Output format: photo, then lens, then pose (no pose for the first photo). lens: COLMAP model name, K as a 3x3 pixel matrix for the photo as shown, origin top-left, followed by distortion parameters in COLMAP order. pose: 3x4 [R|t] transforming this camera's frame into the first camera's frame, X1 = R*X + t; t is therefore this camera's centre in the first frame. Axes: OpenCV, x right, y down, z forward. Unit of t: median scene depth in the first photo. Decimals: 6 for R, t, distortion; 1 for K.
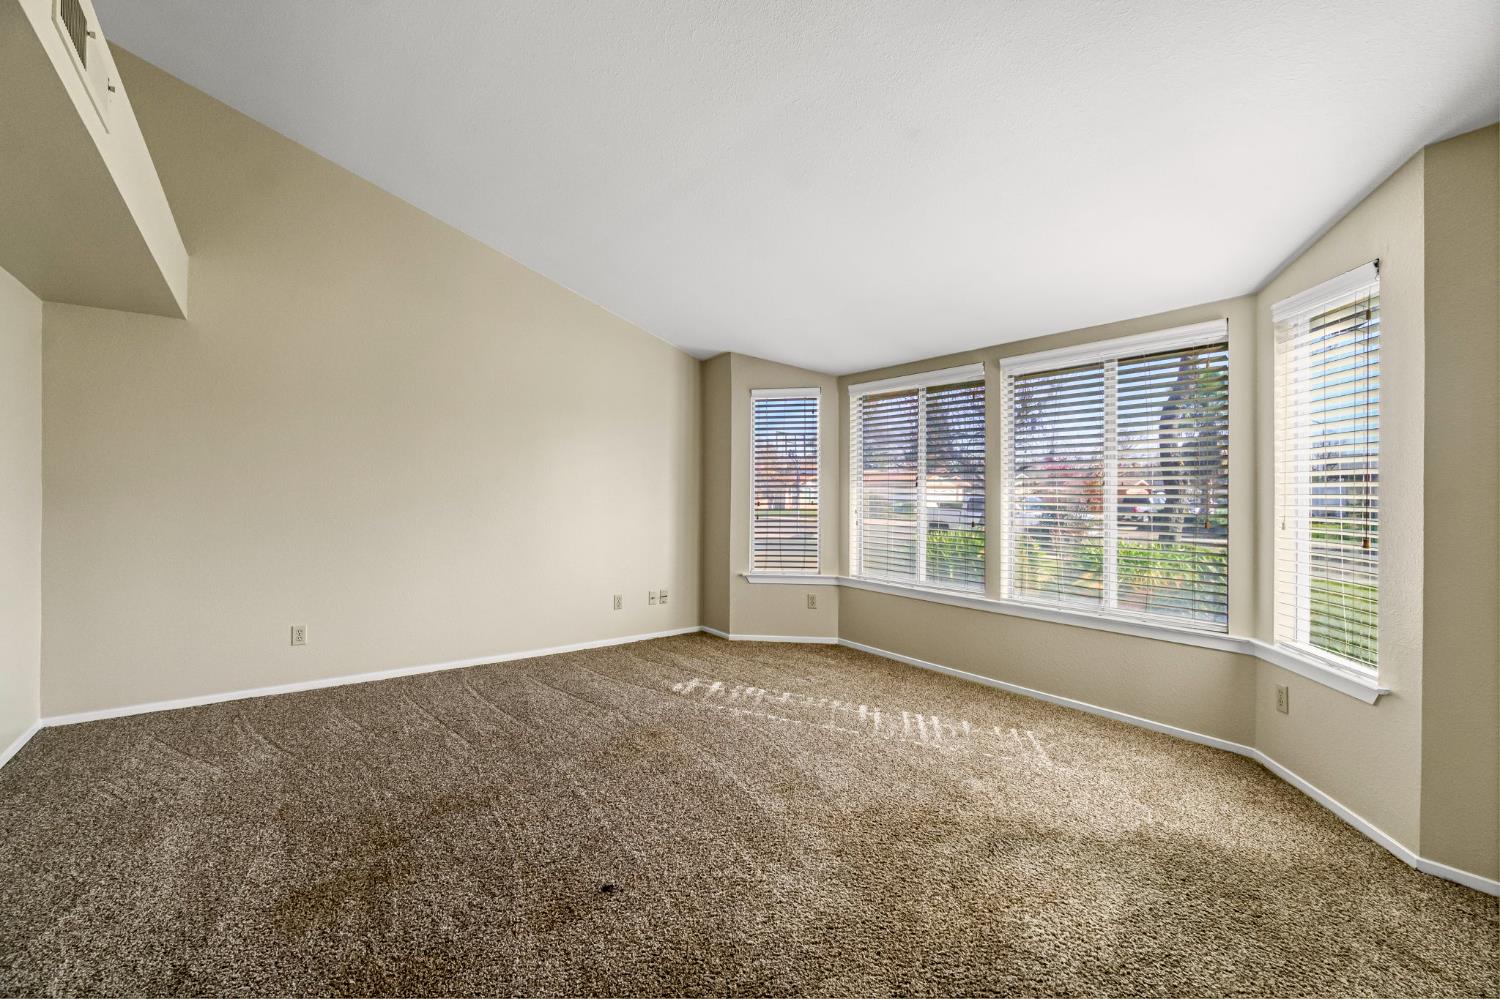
lens RADIAL K [[643.4, 0, 758.4], [0, 643.4, 492.2], [0, 0, 1]] dist [-0.000488, 0.000016]
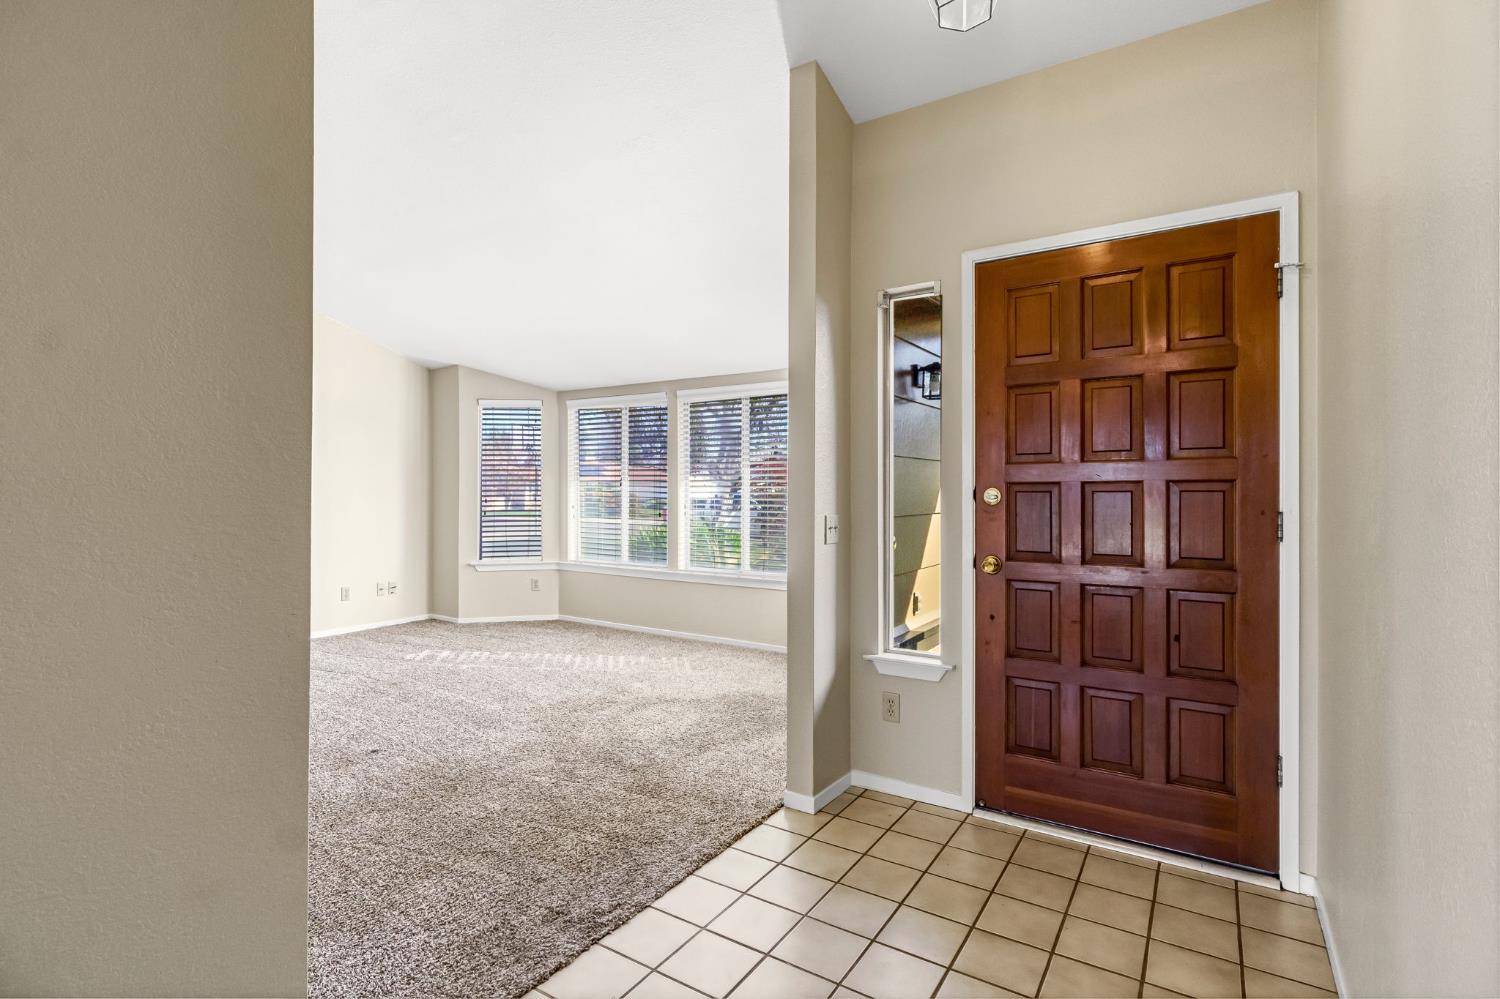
lens RADIAL K [[733.0, 0, 755.9], [0, 733.0, 493.8], [0, 0, 1]] dist [0.002946, -0.000597]
pose [[0.941671, -0.003366, 0.336519, 0.014231], [0.001289, 0.999979, 0.006394, -0.001830], [-0.336534, -0.005588, 0.941655, -0.392609]]
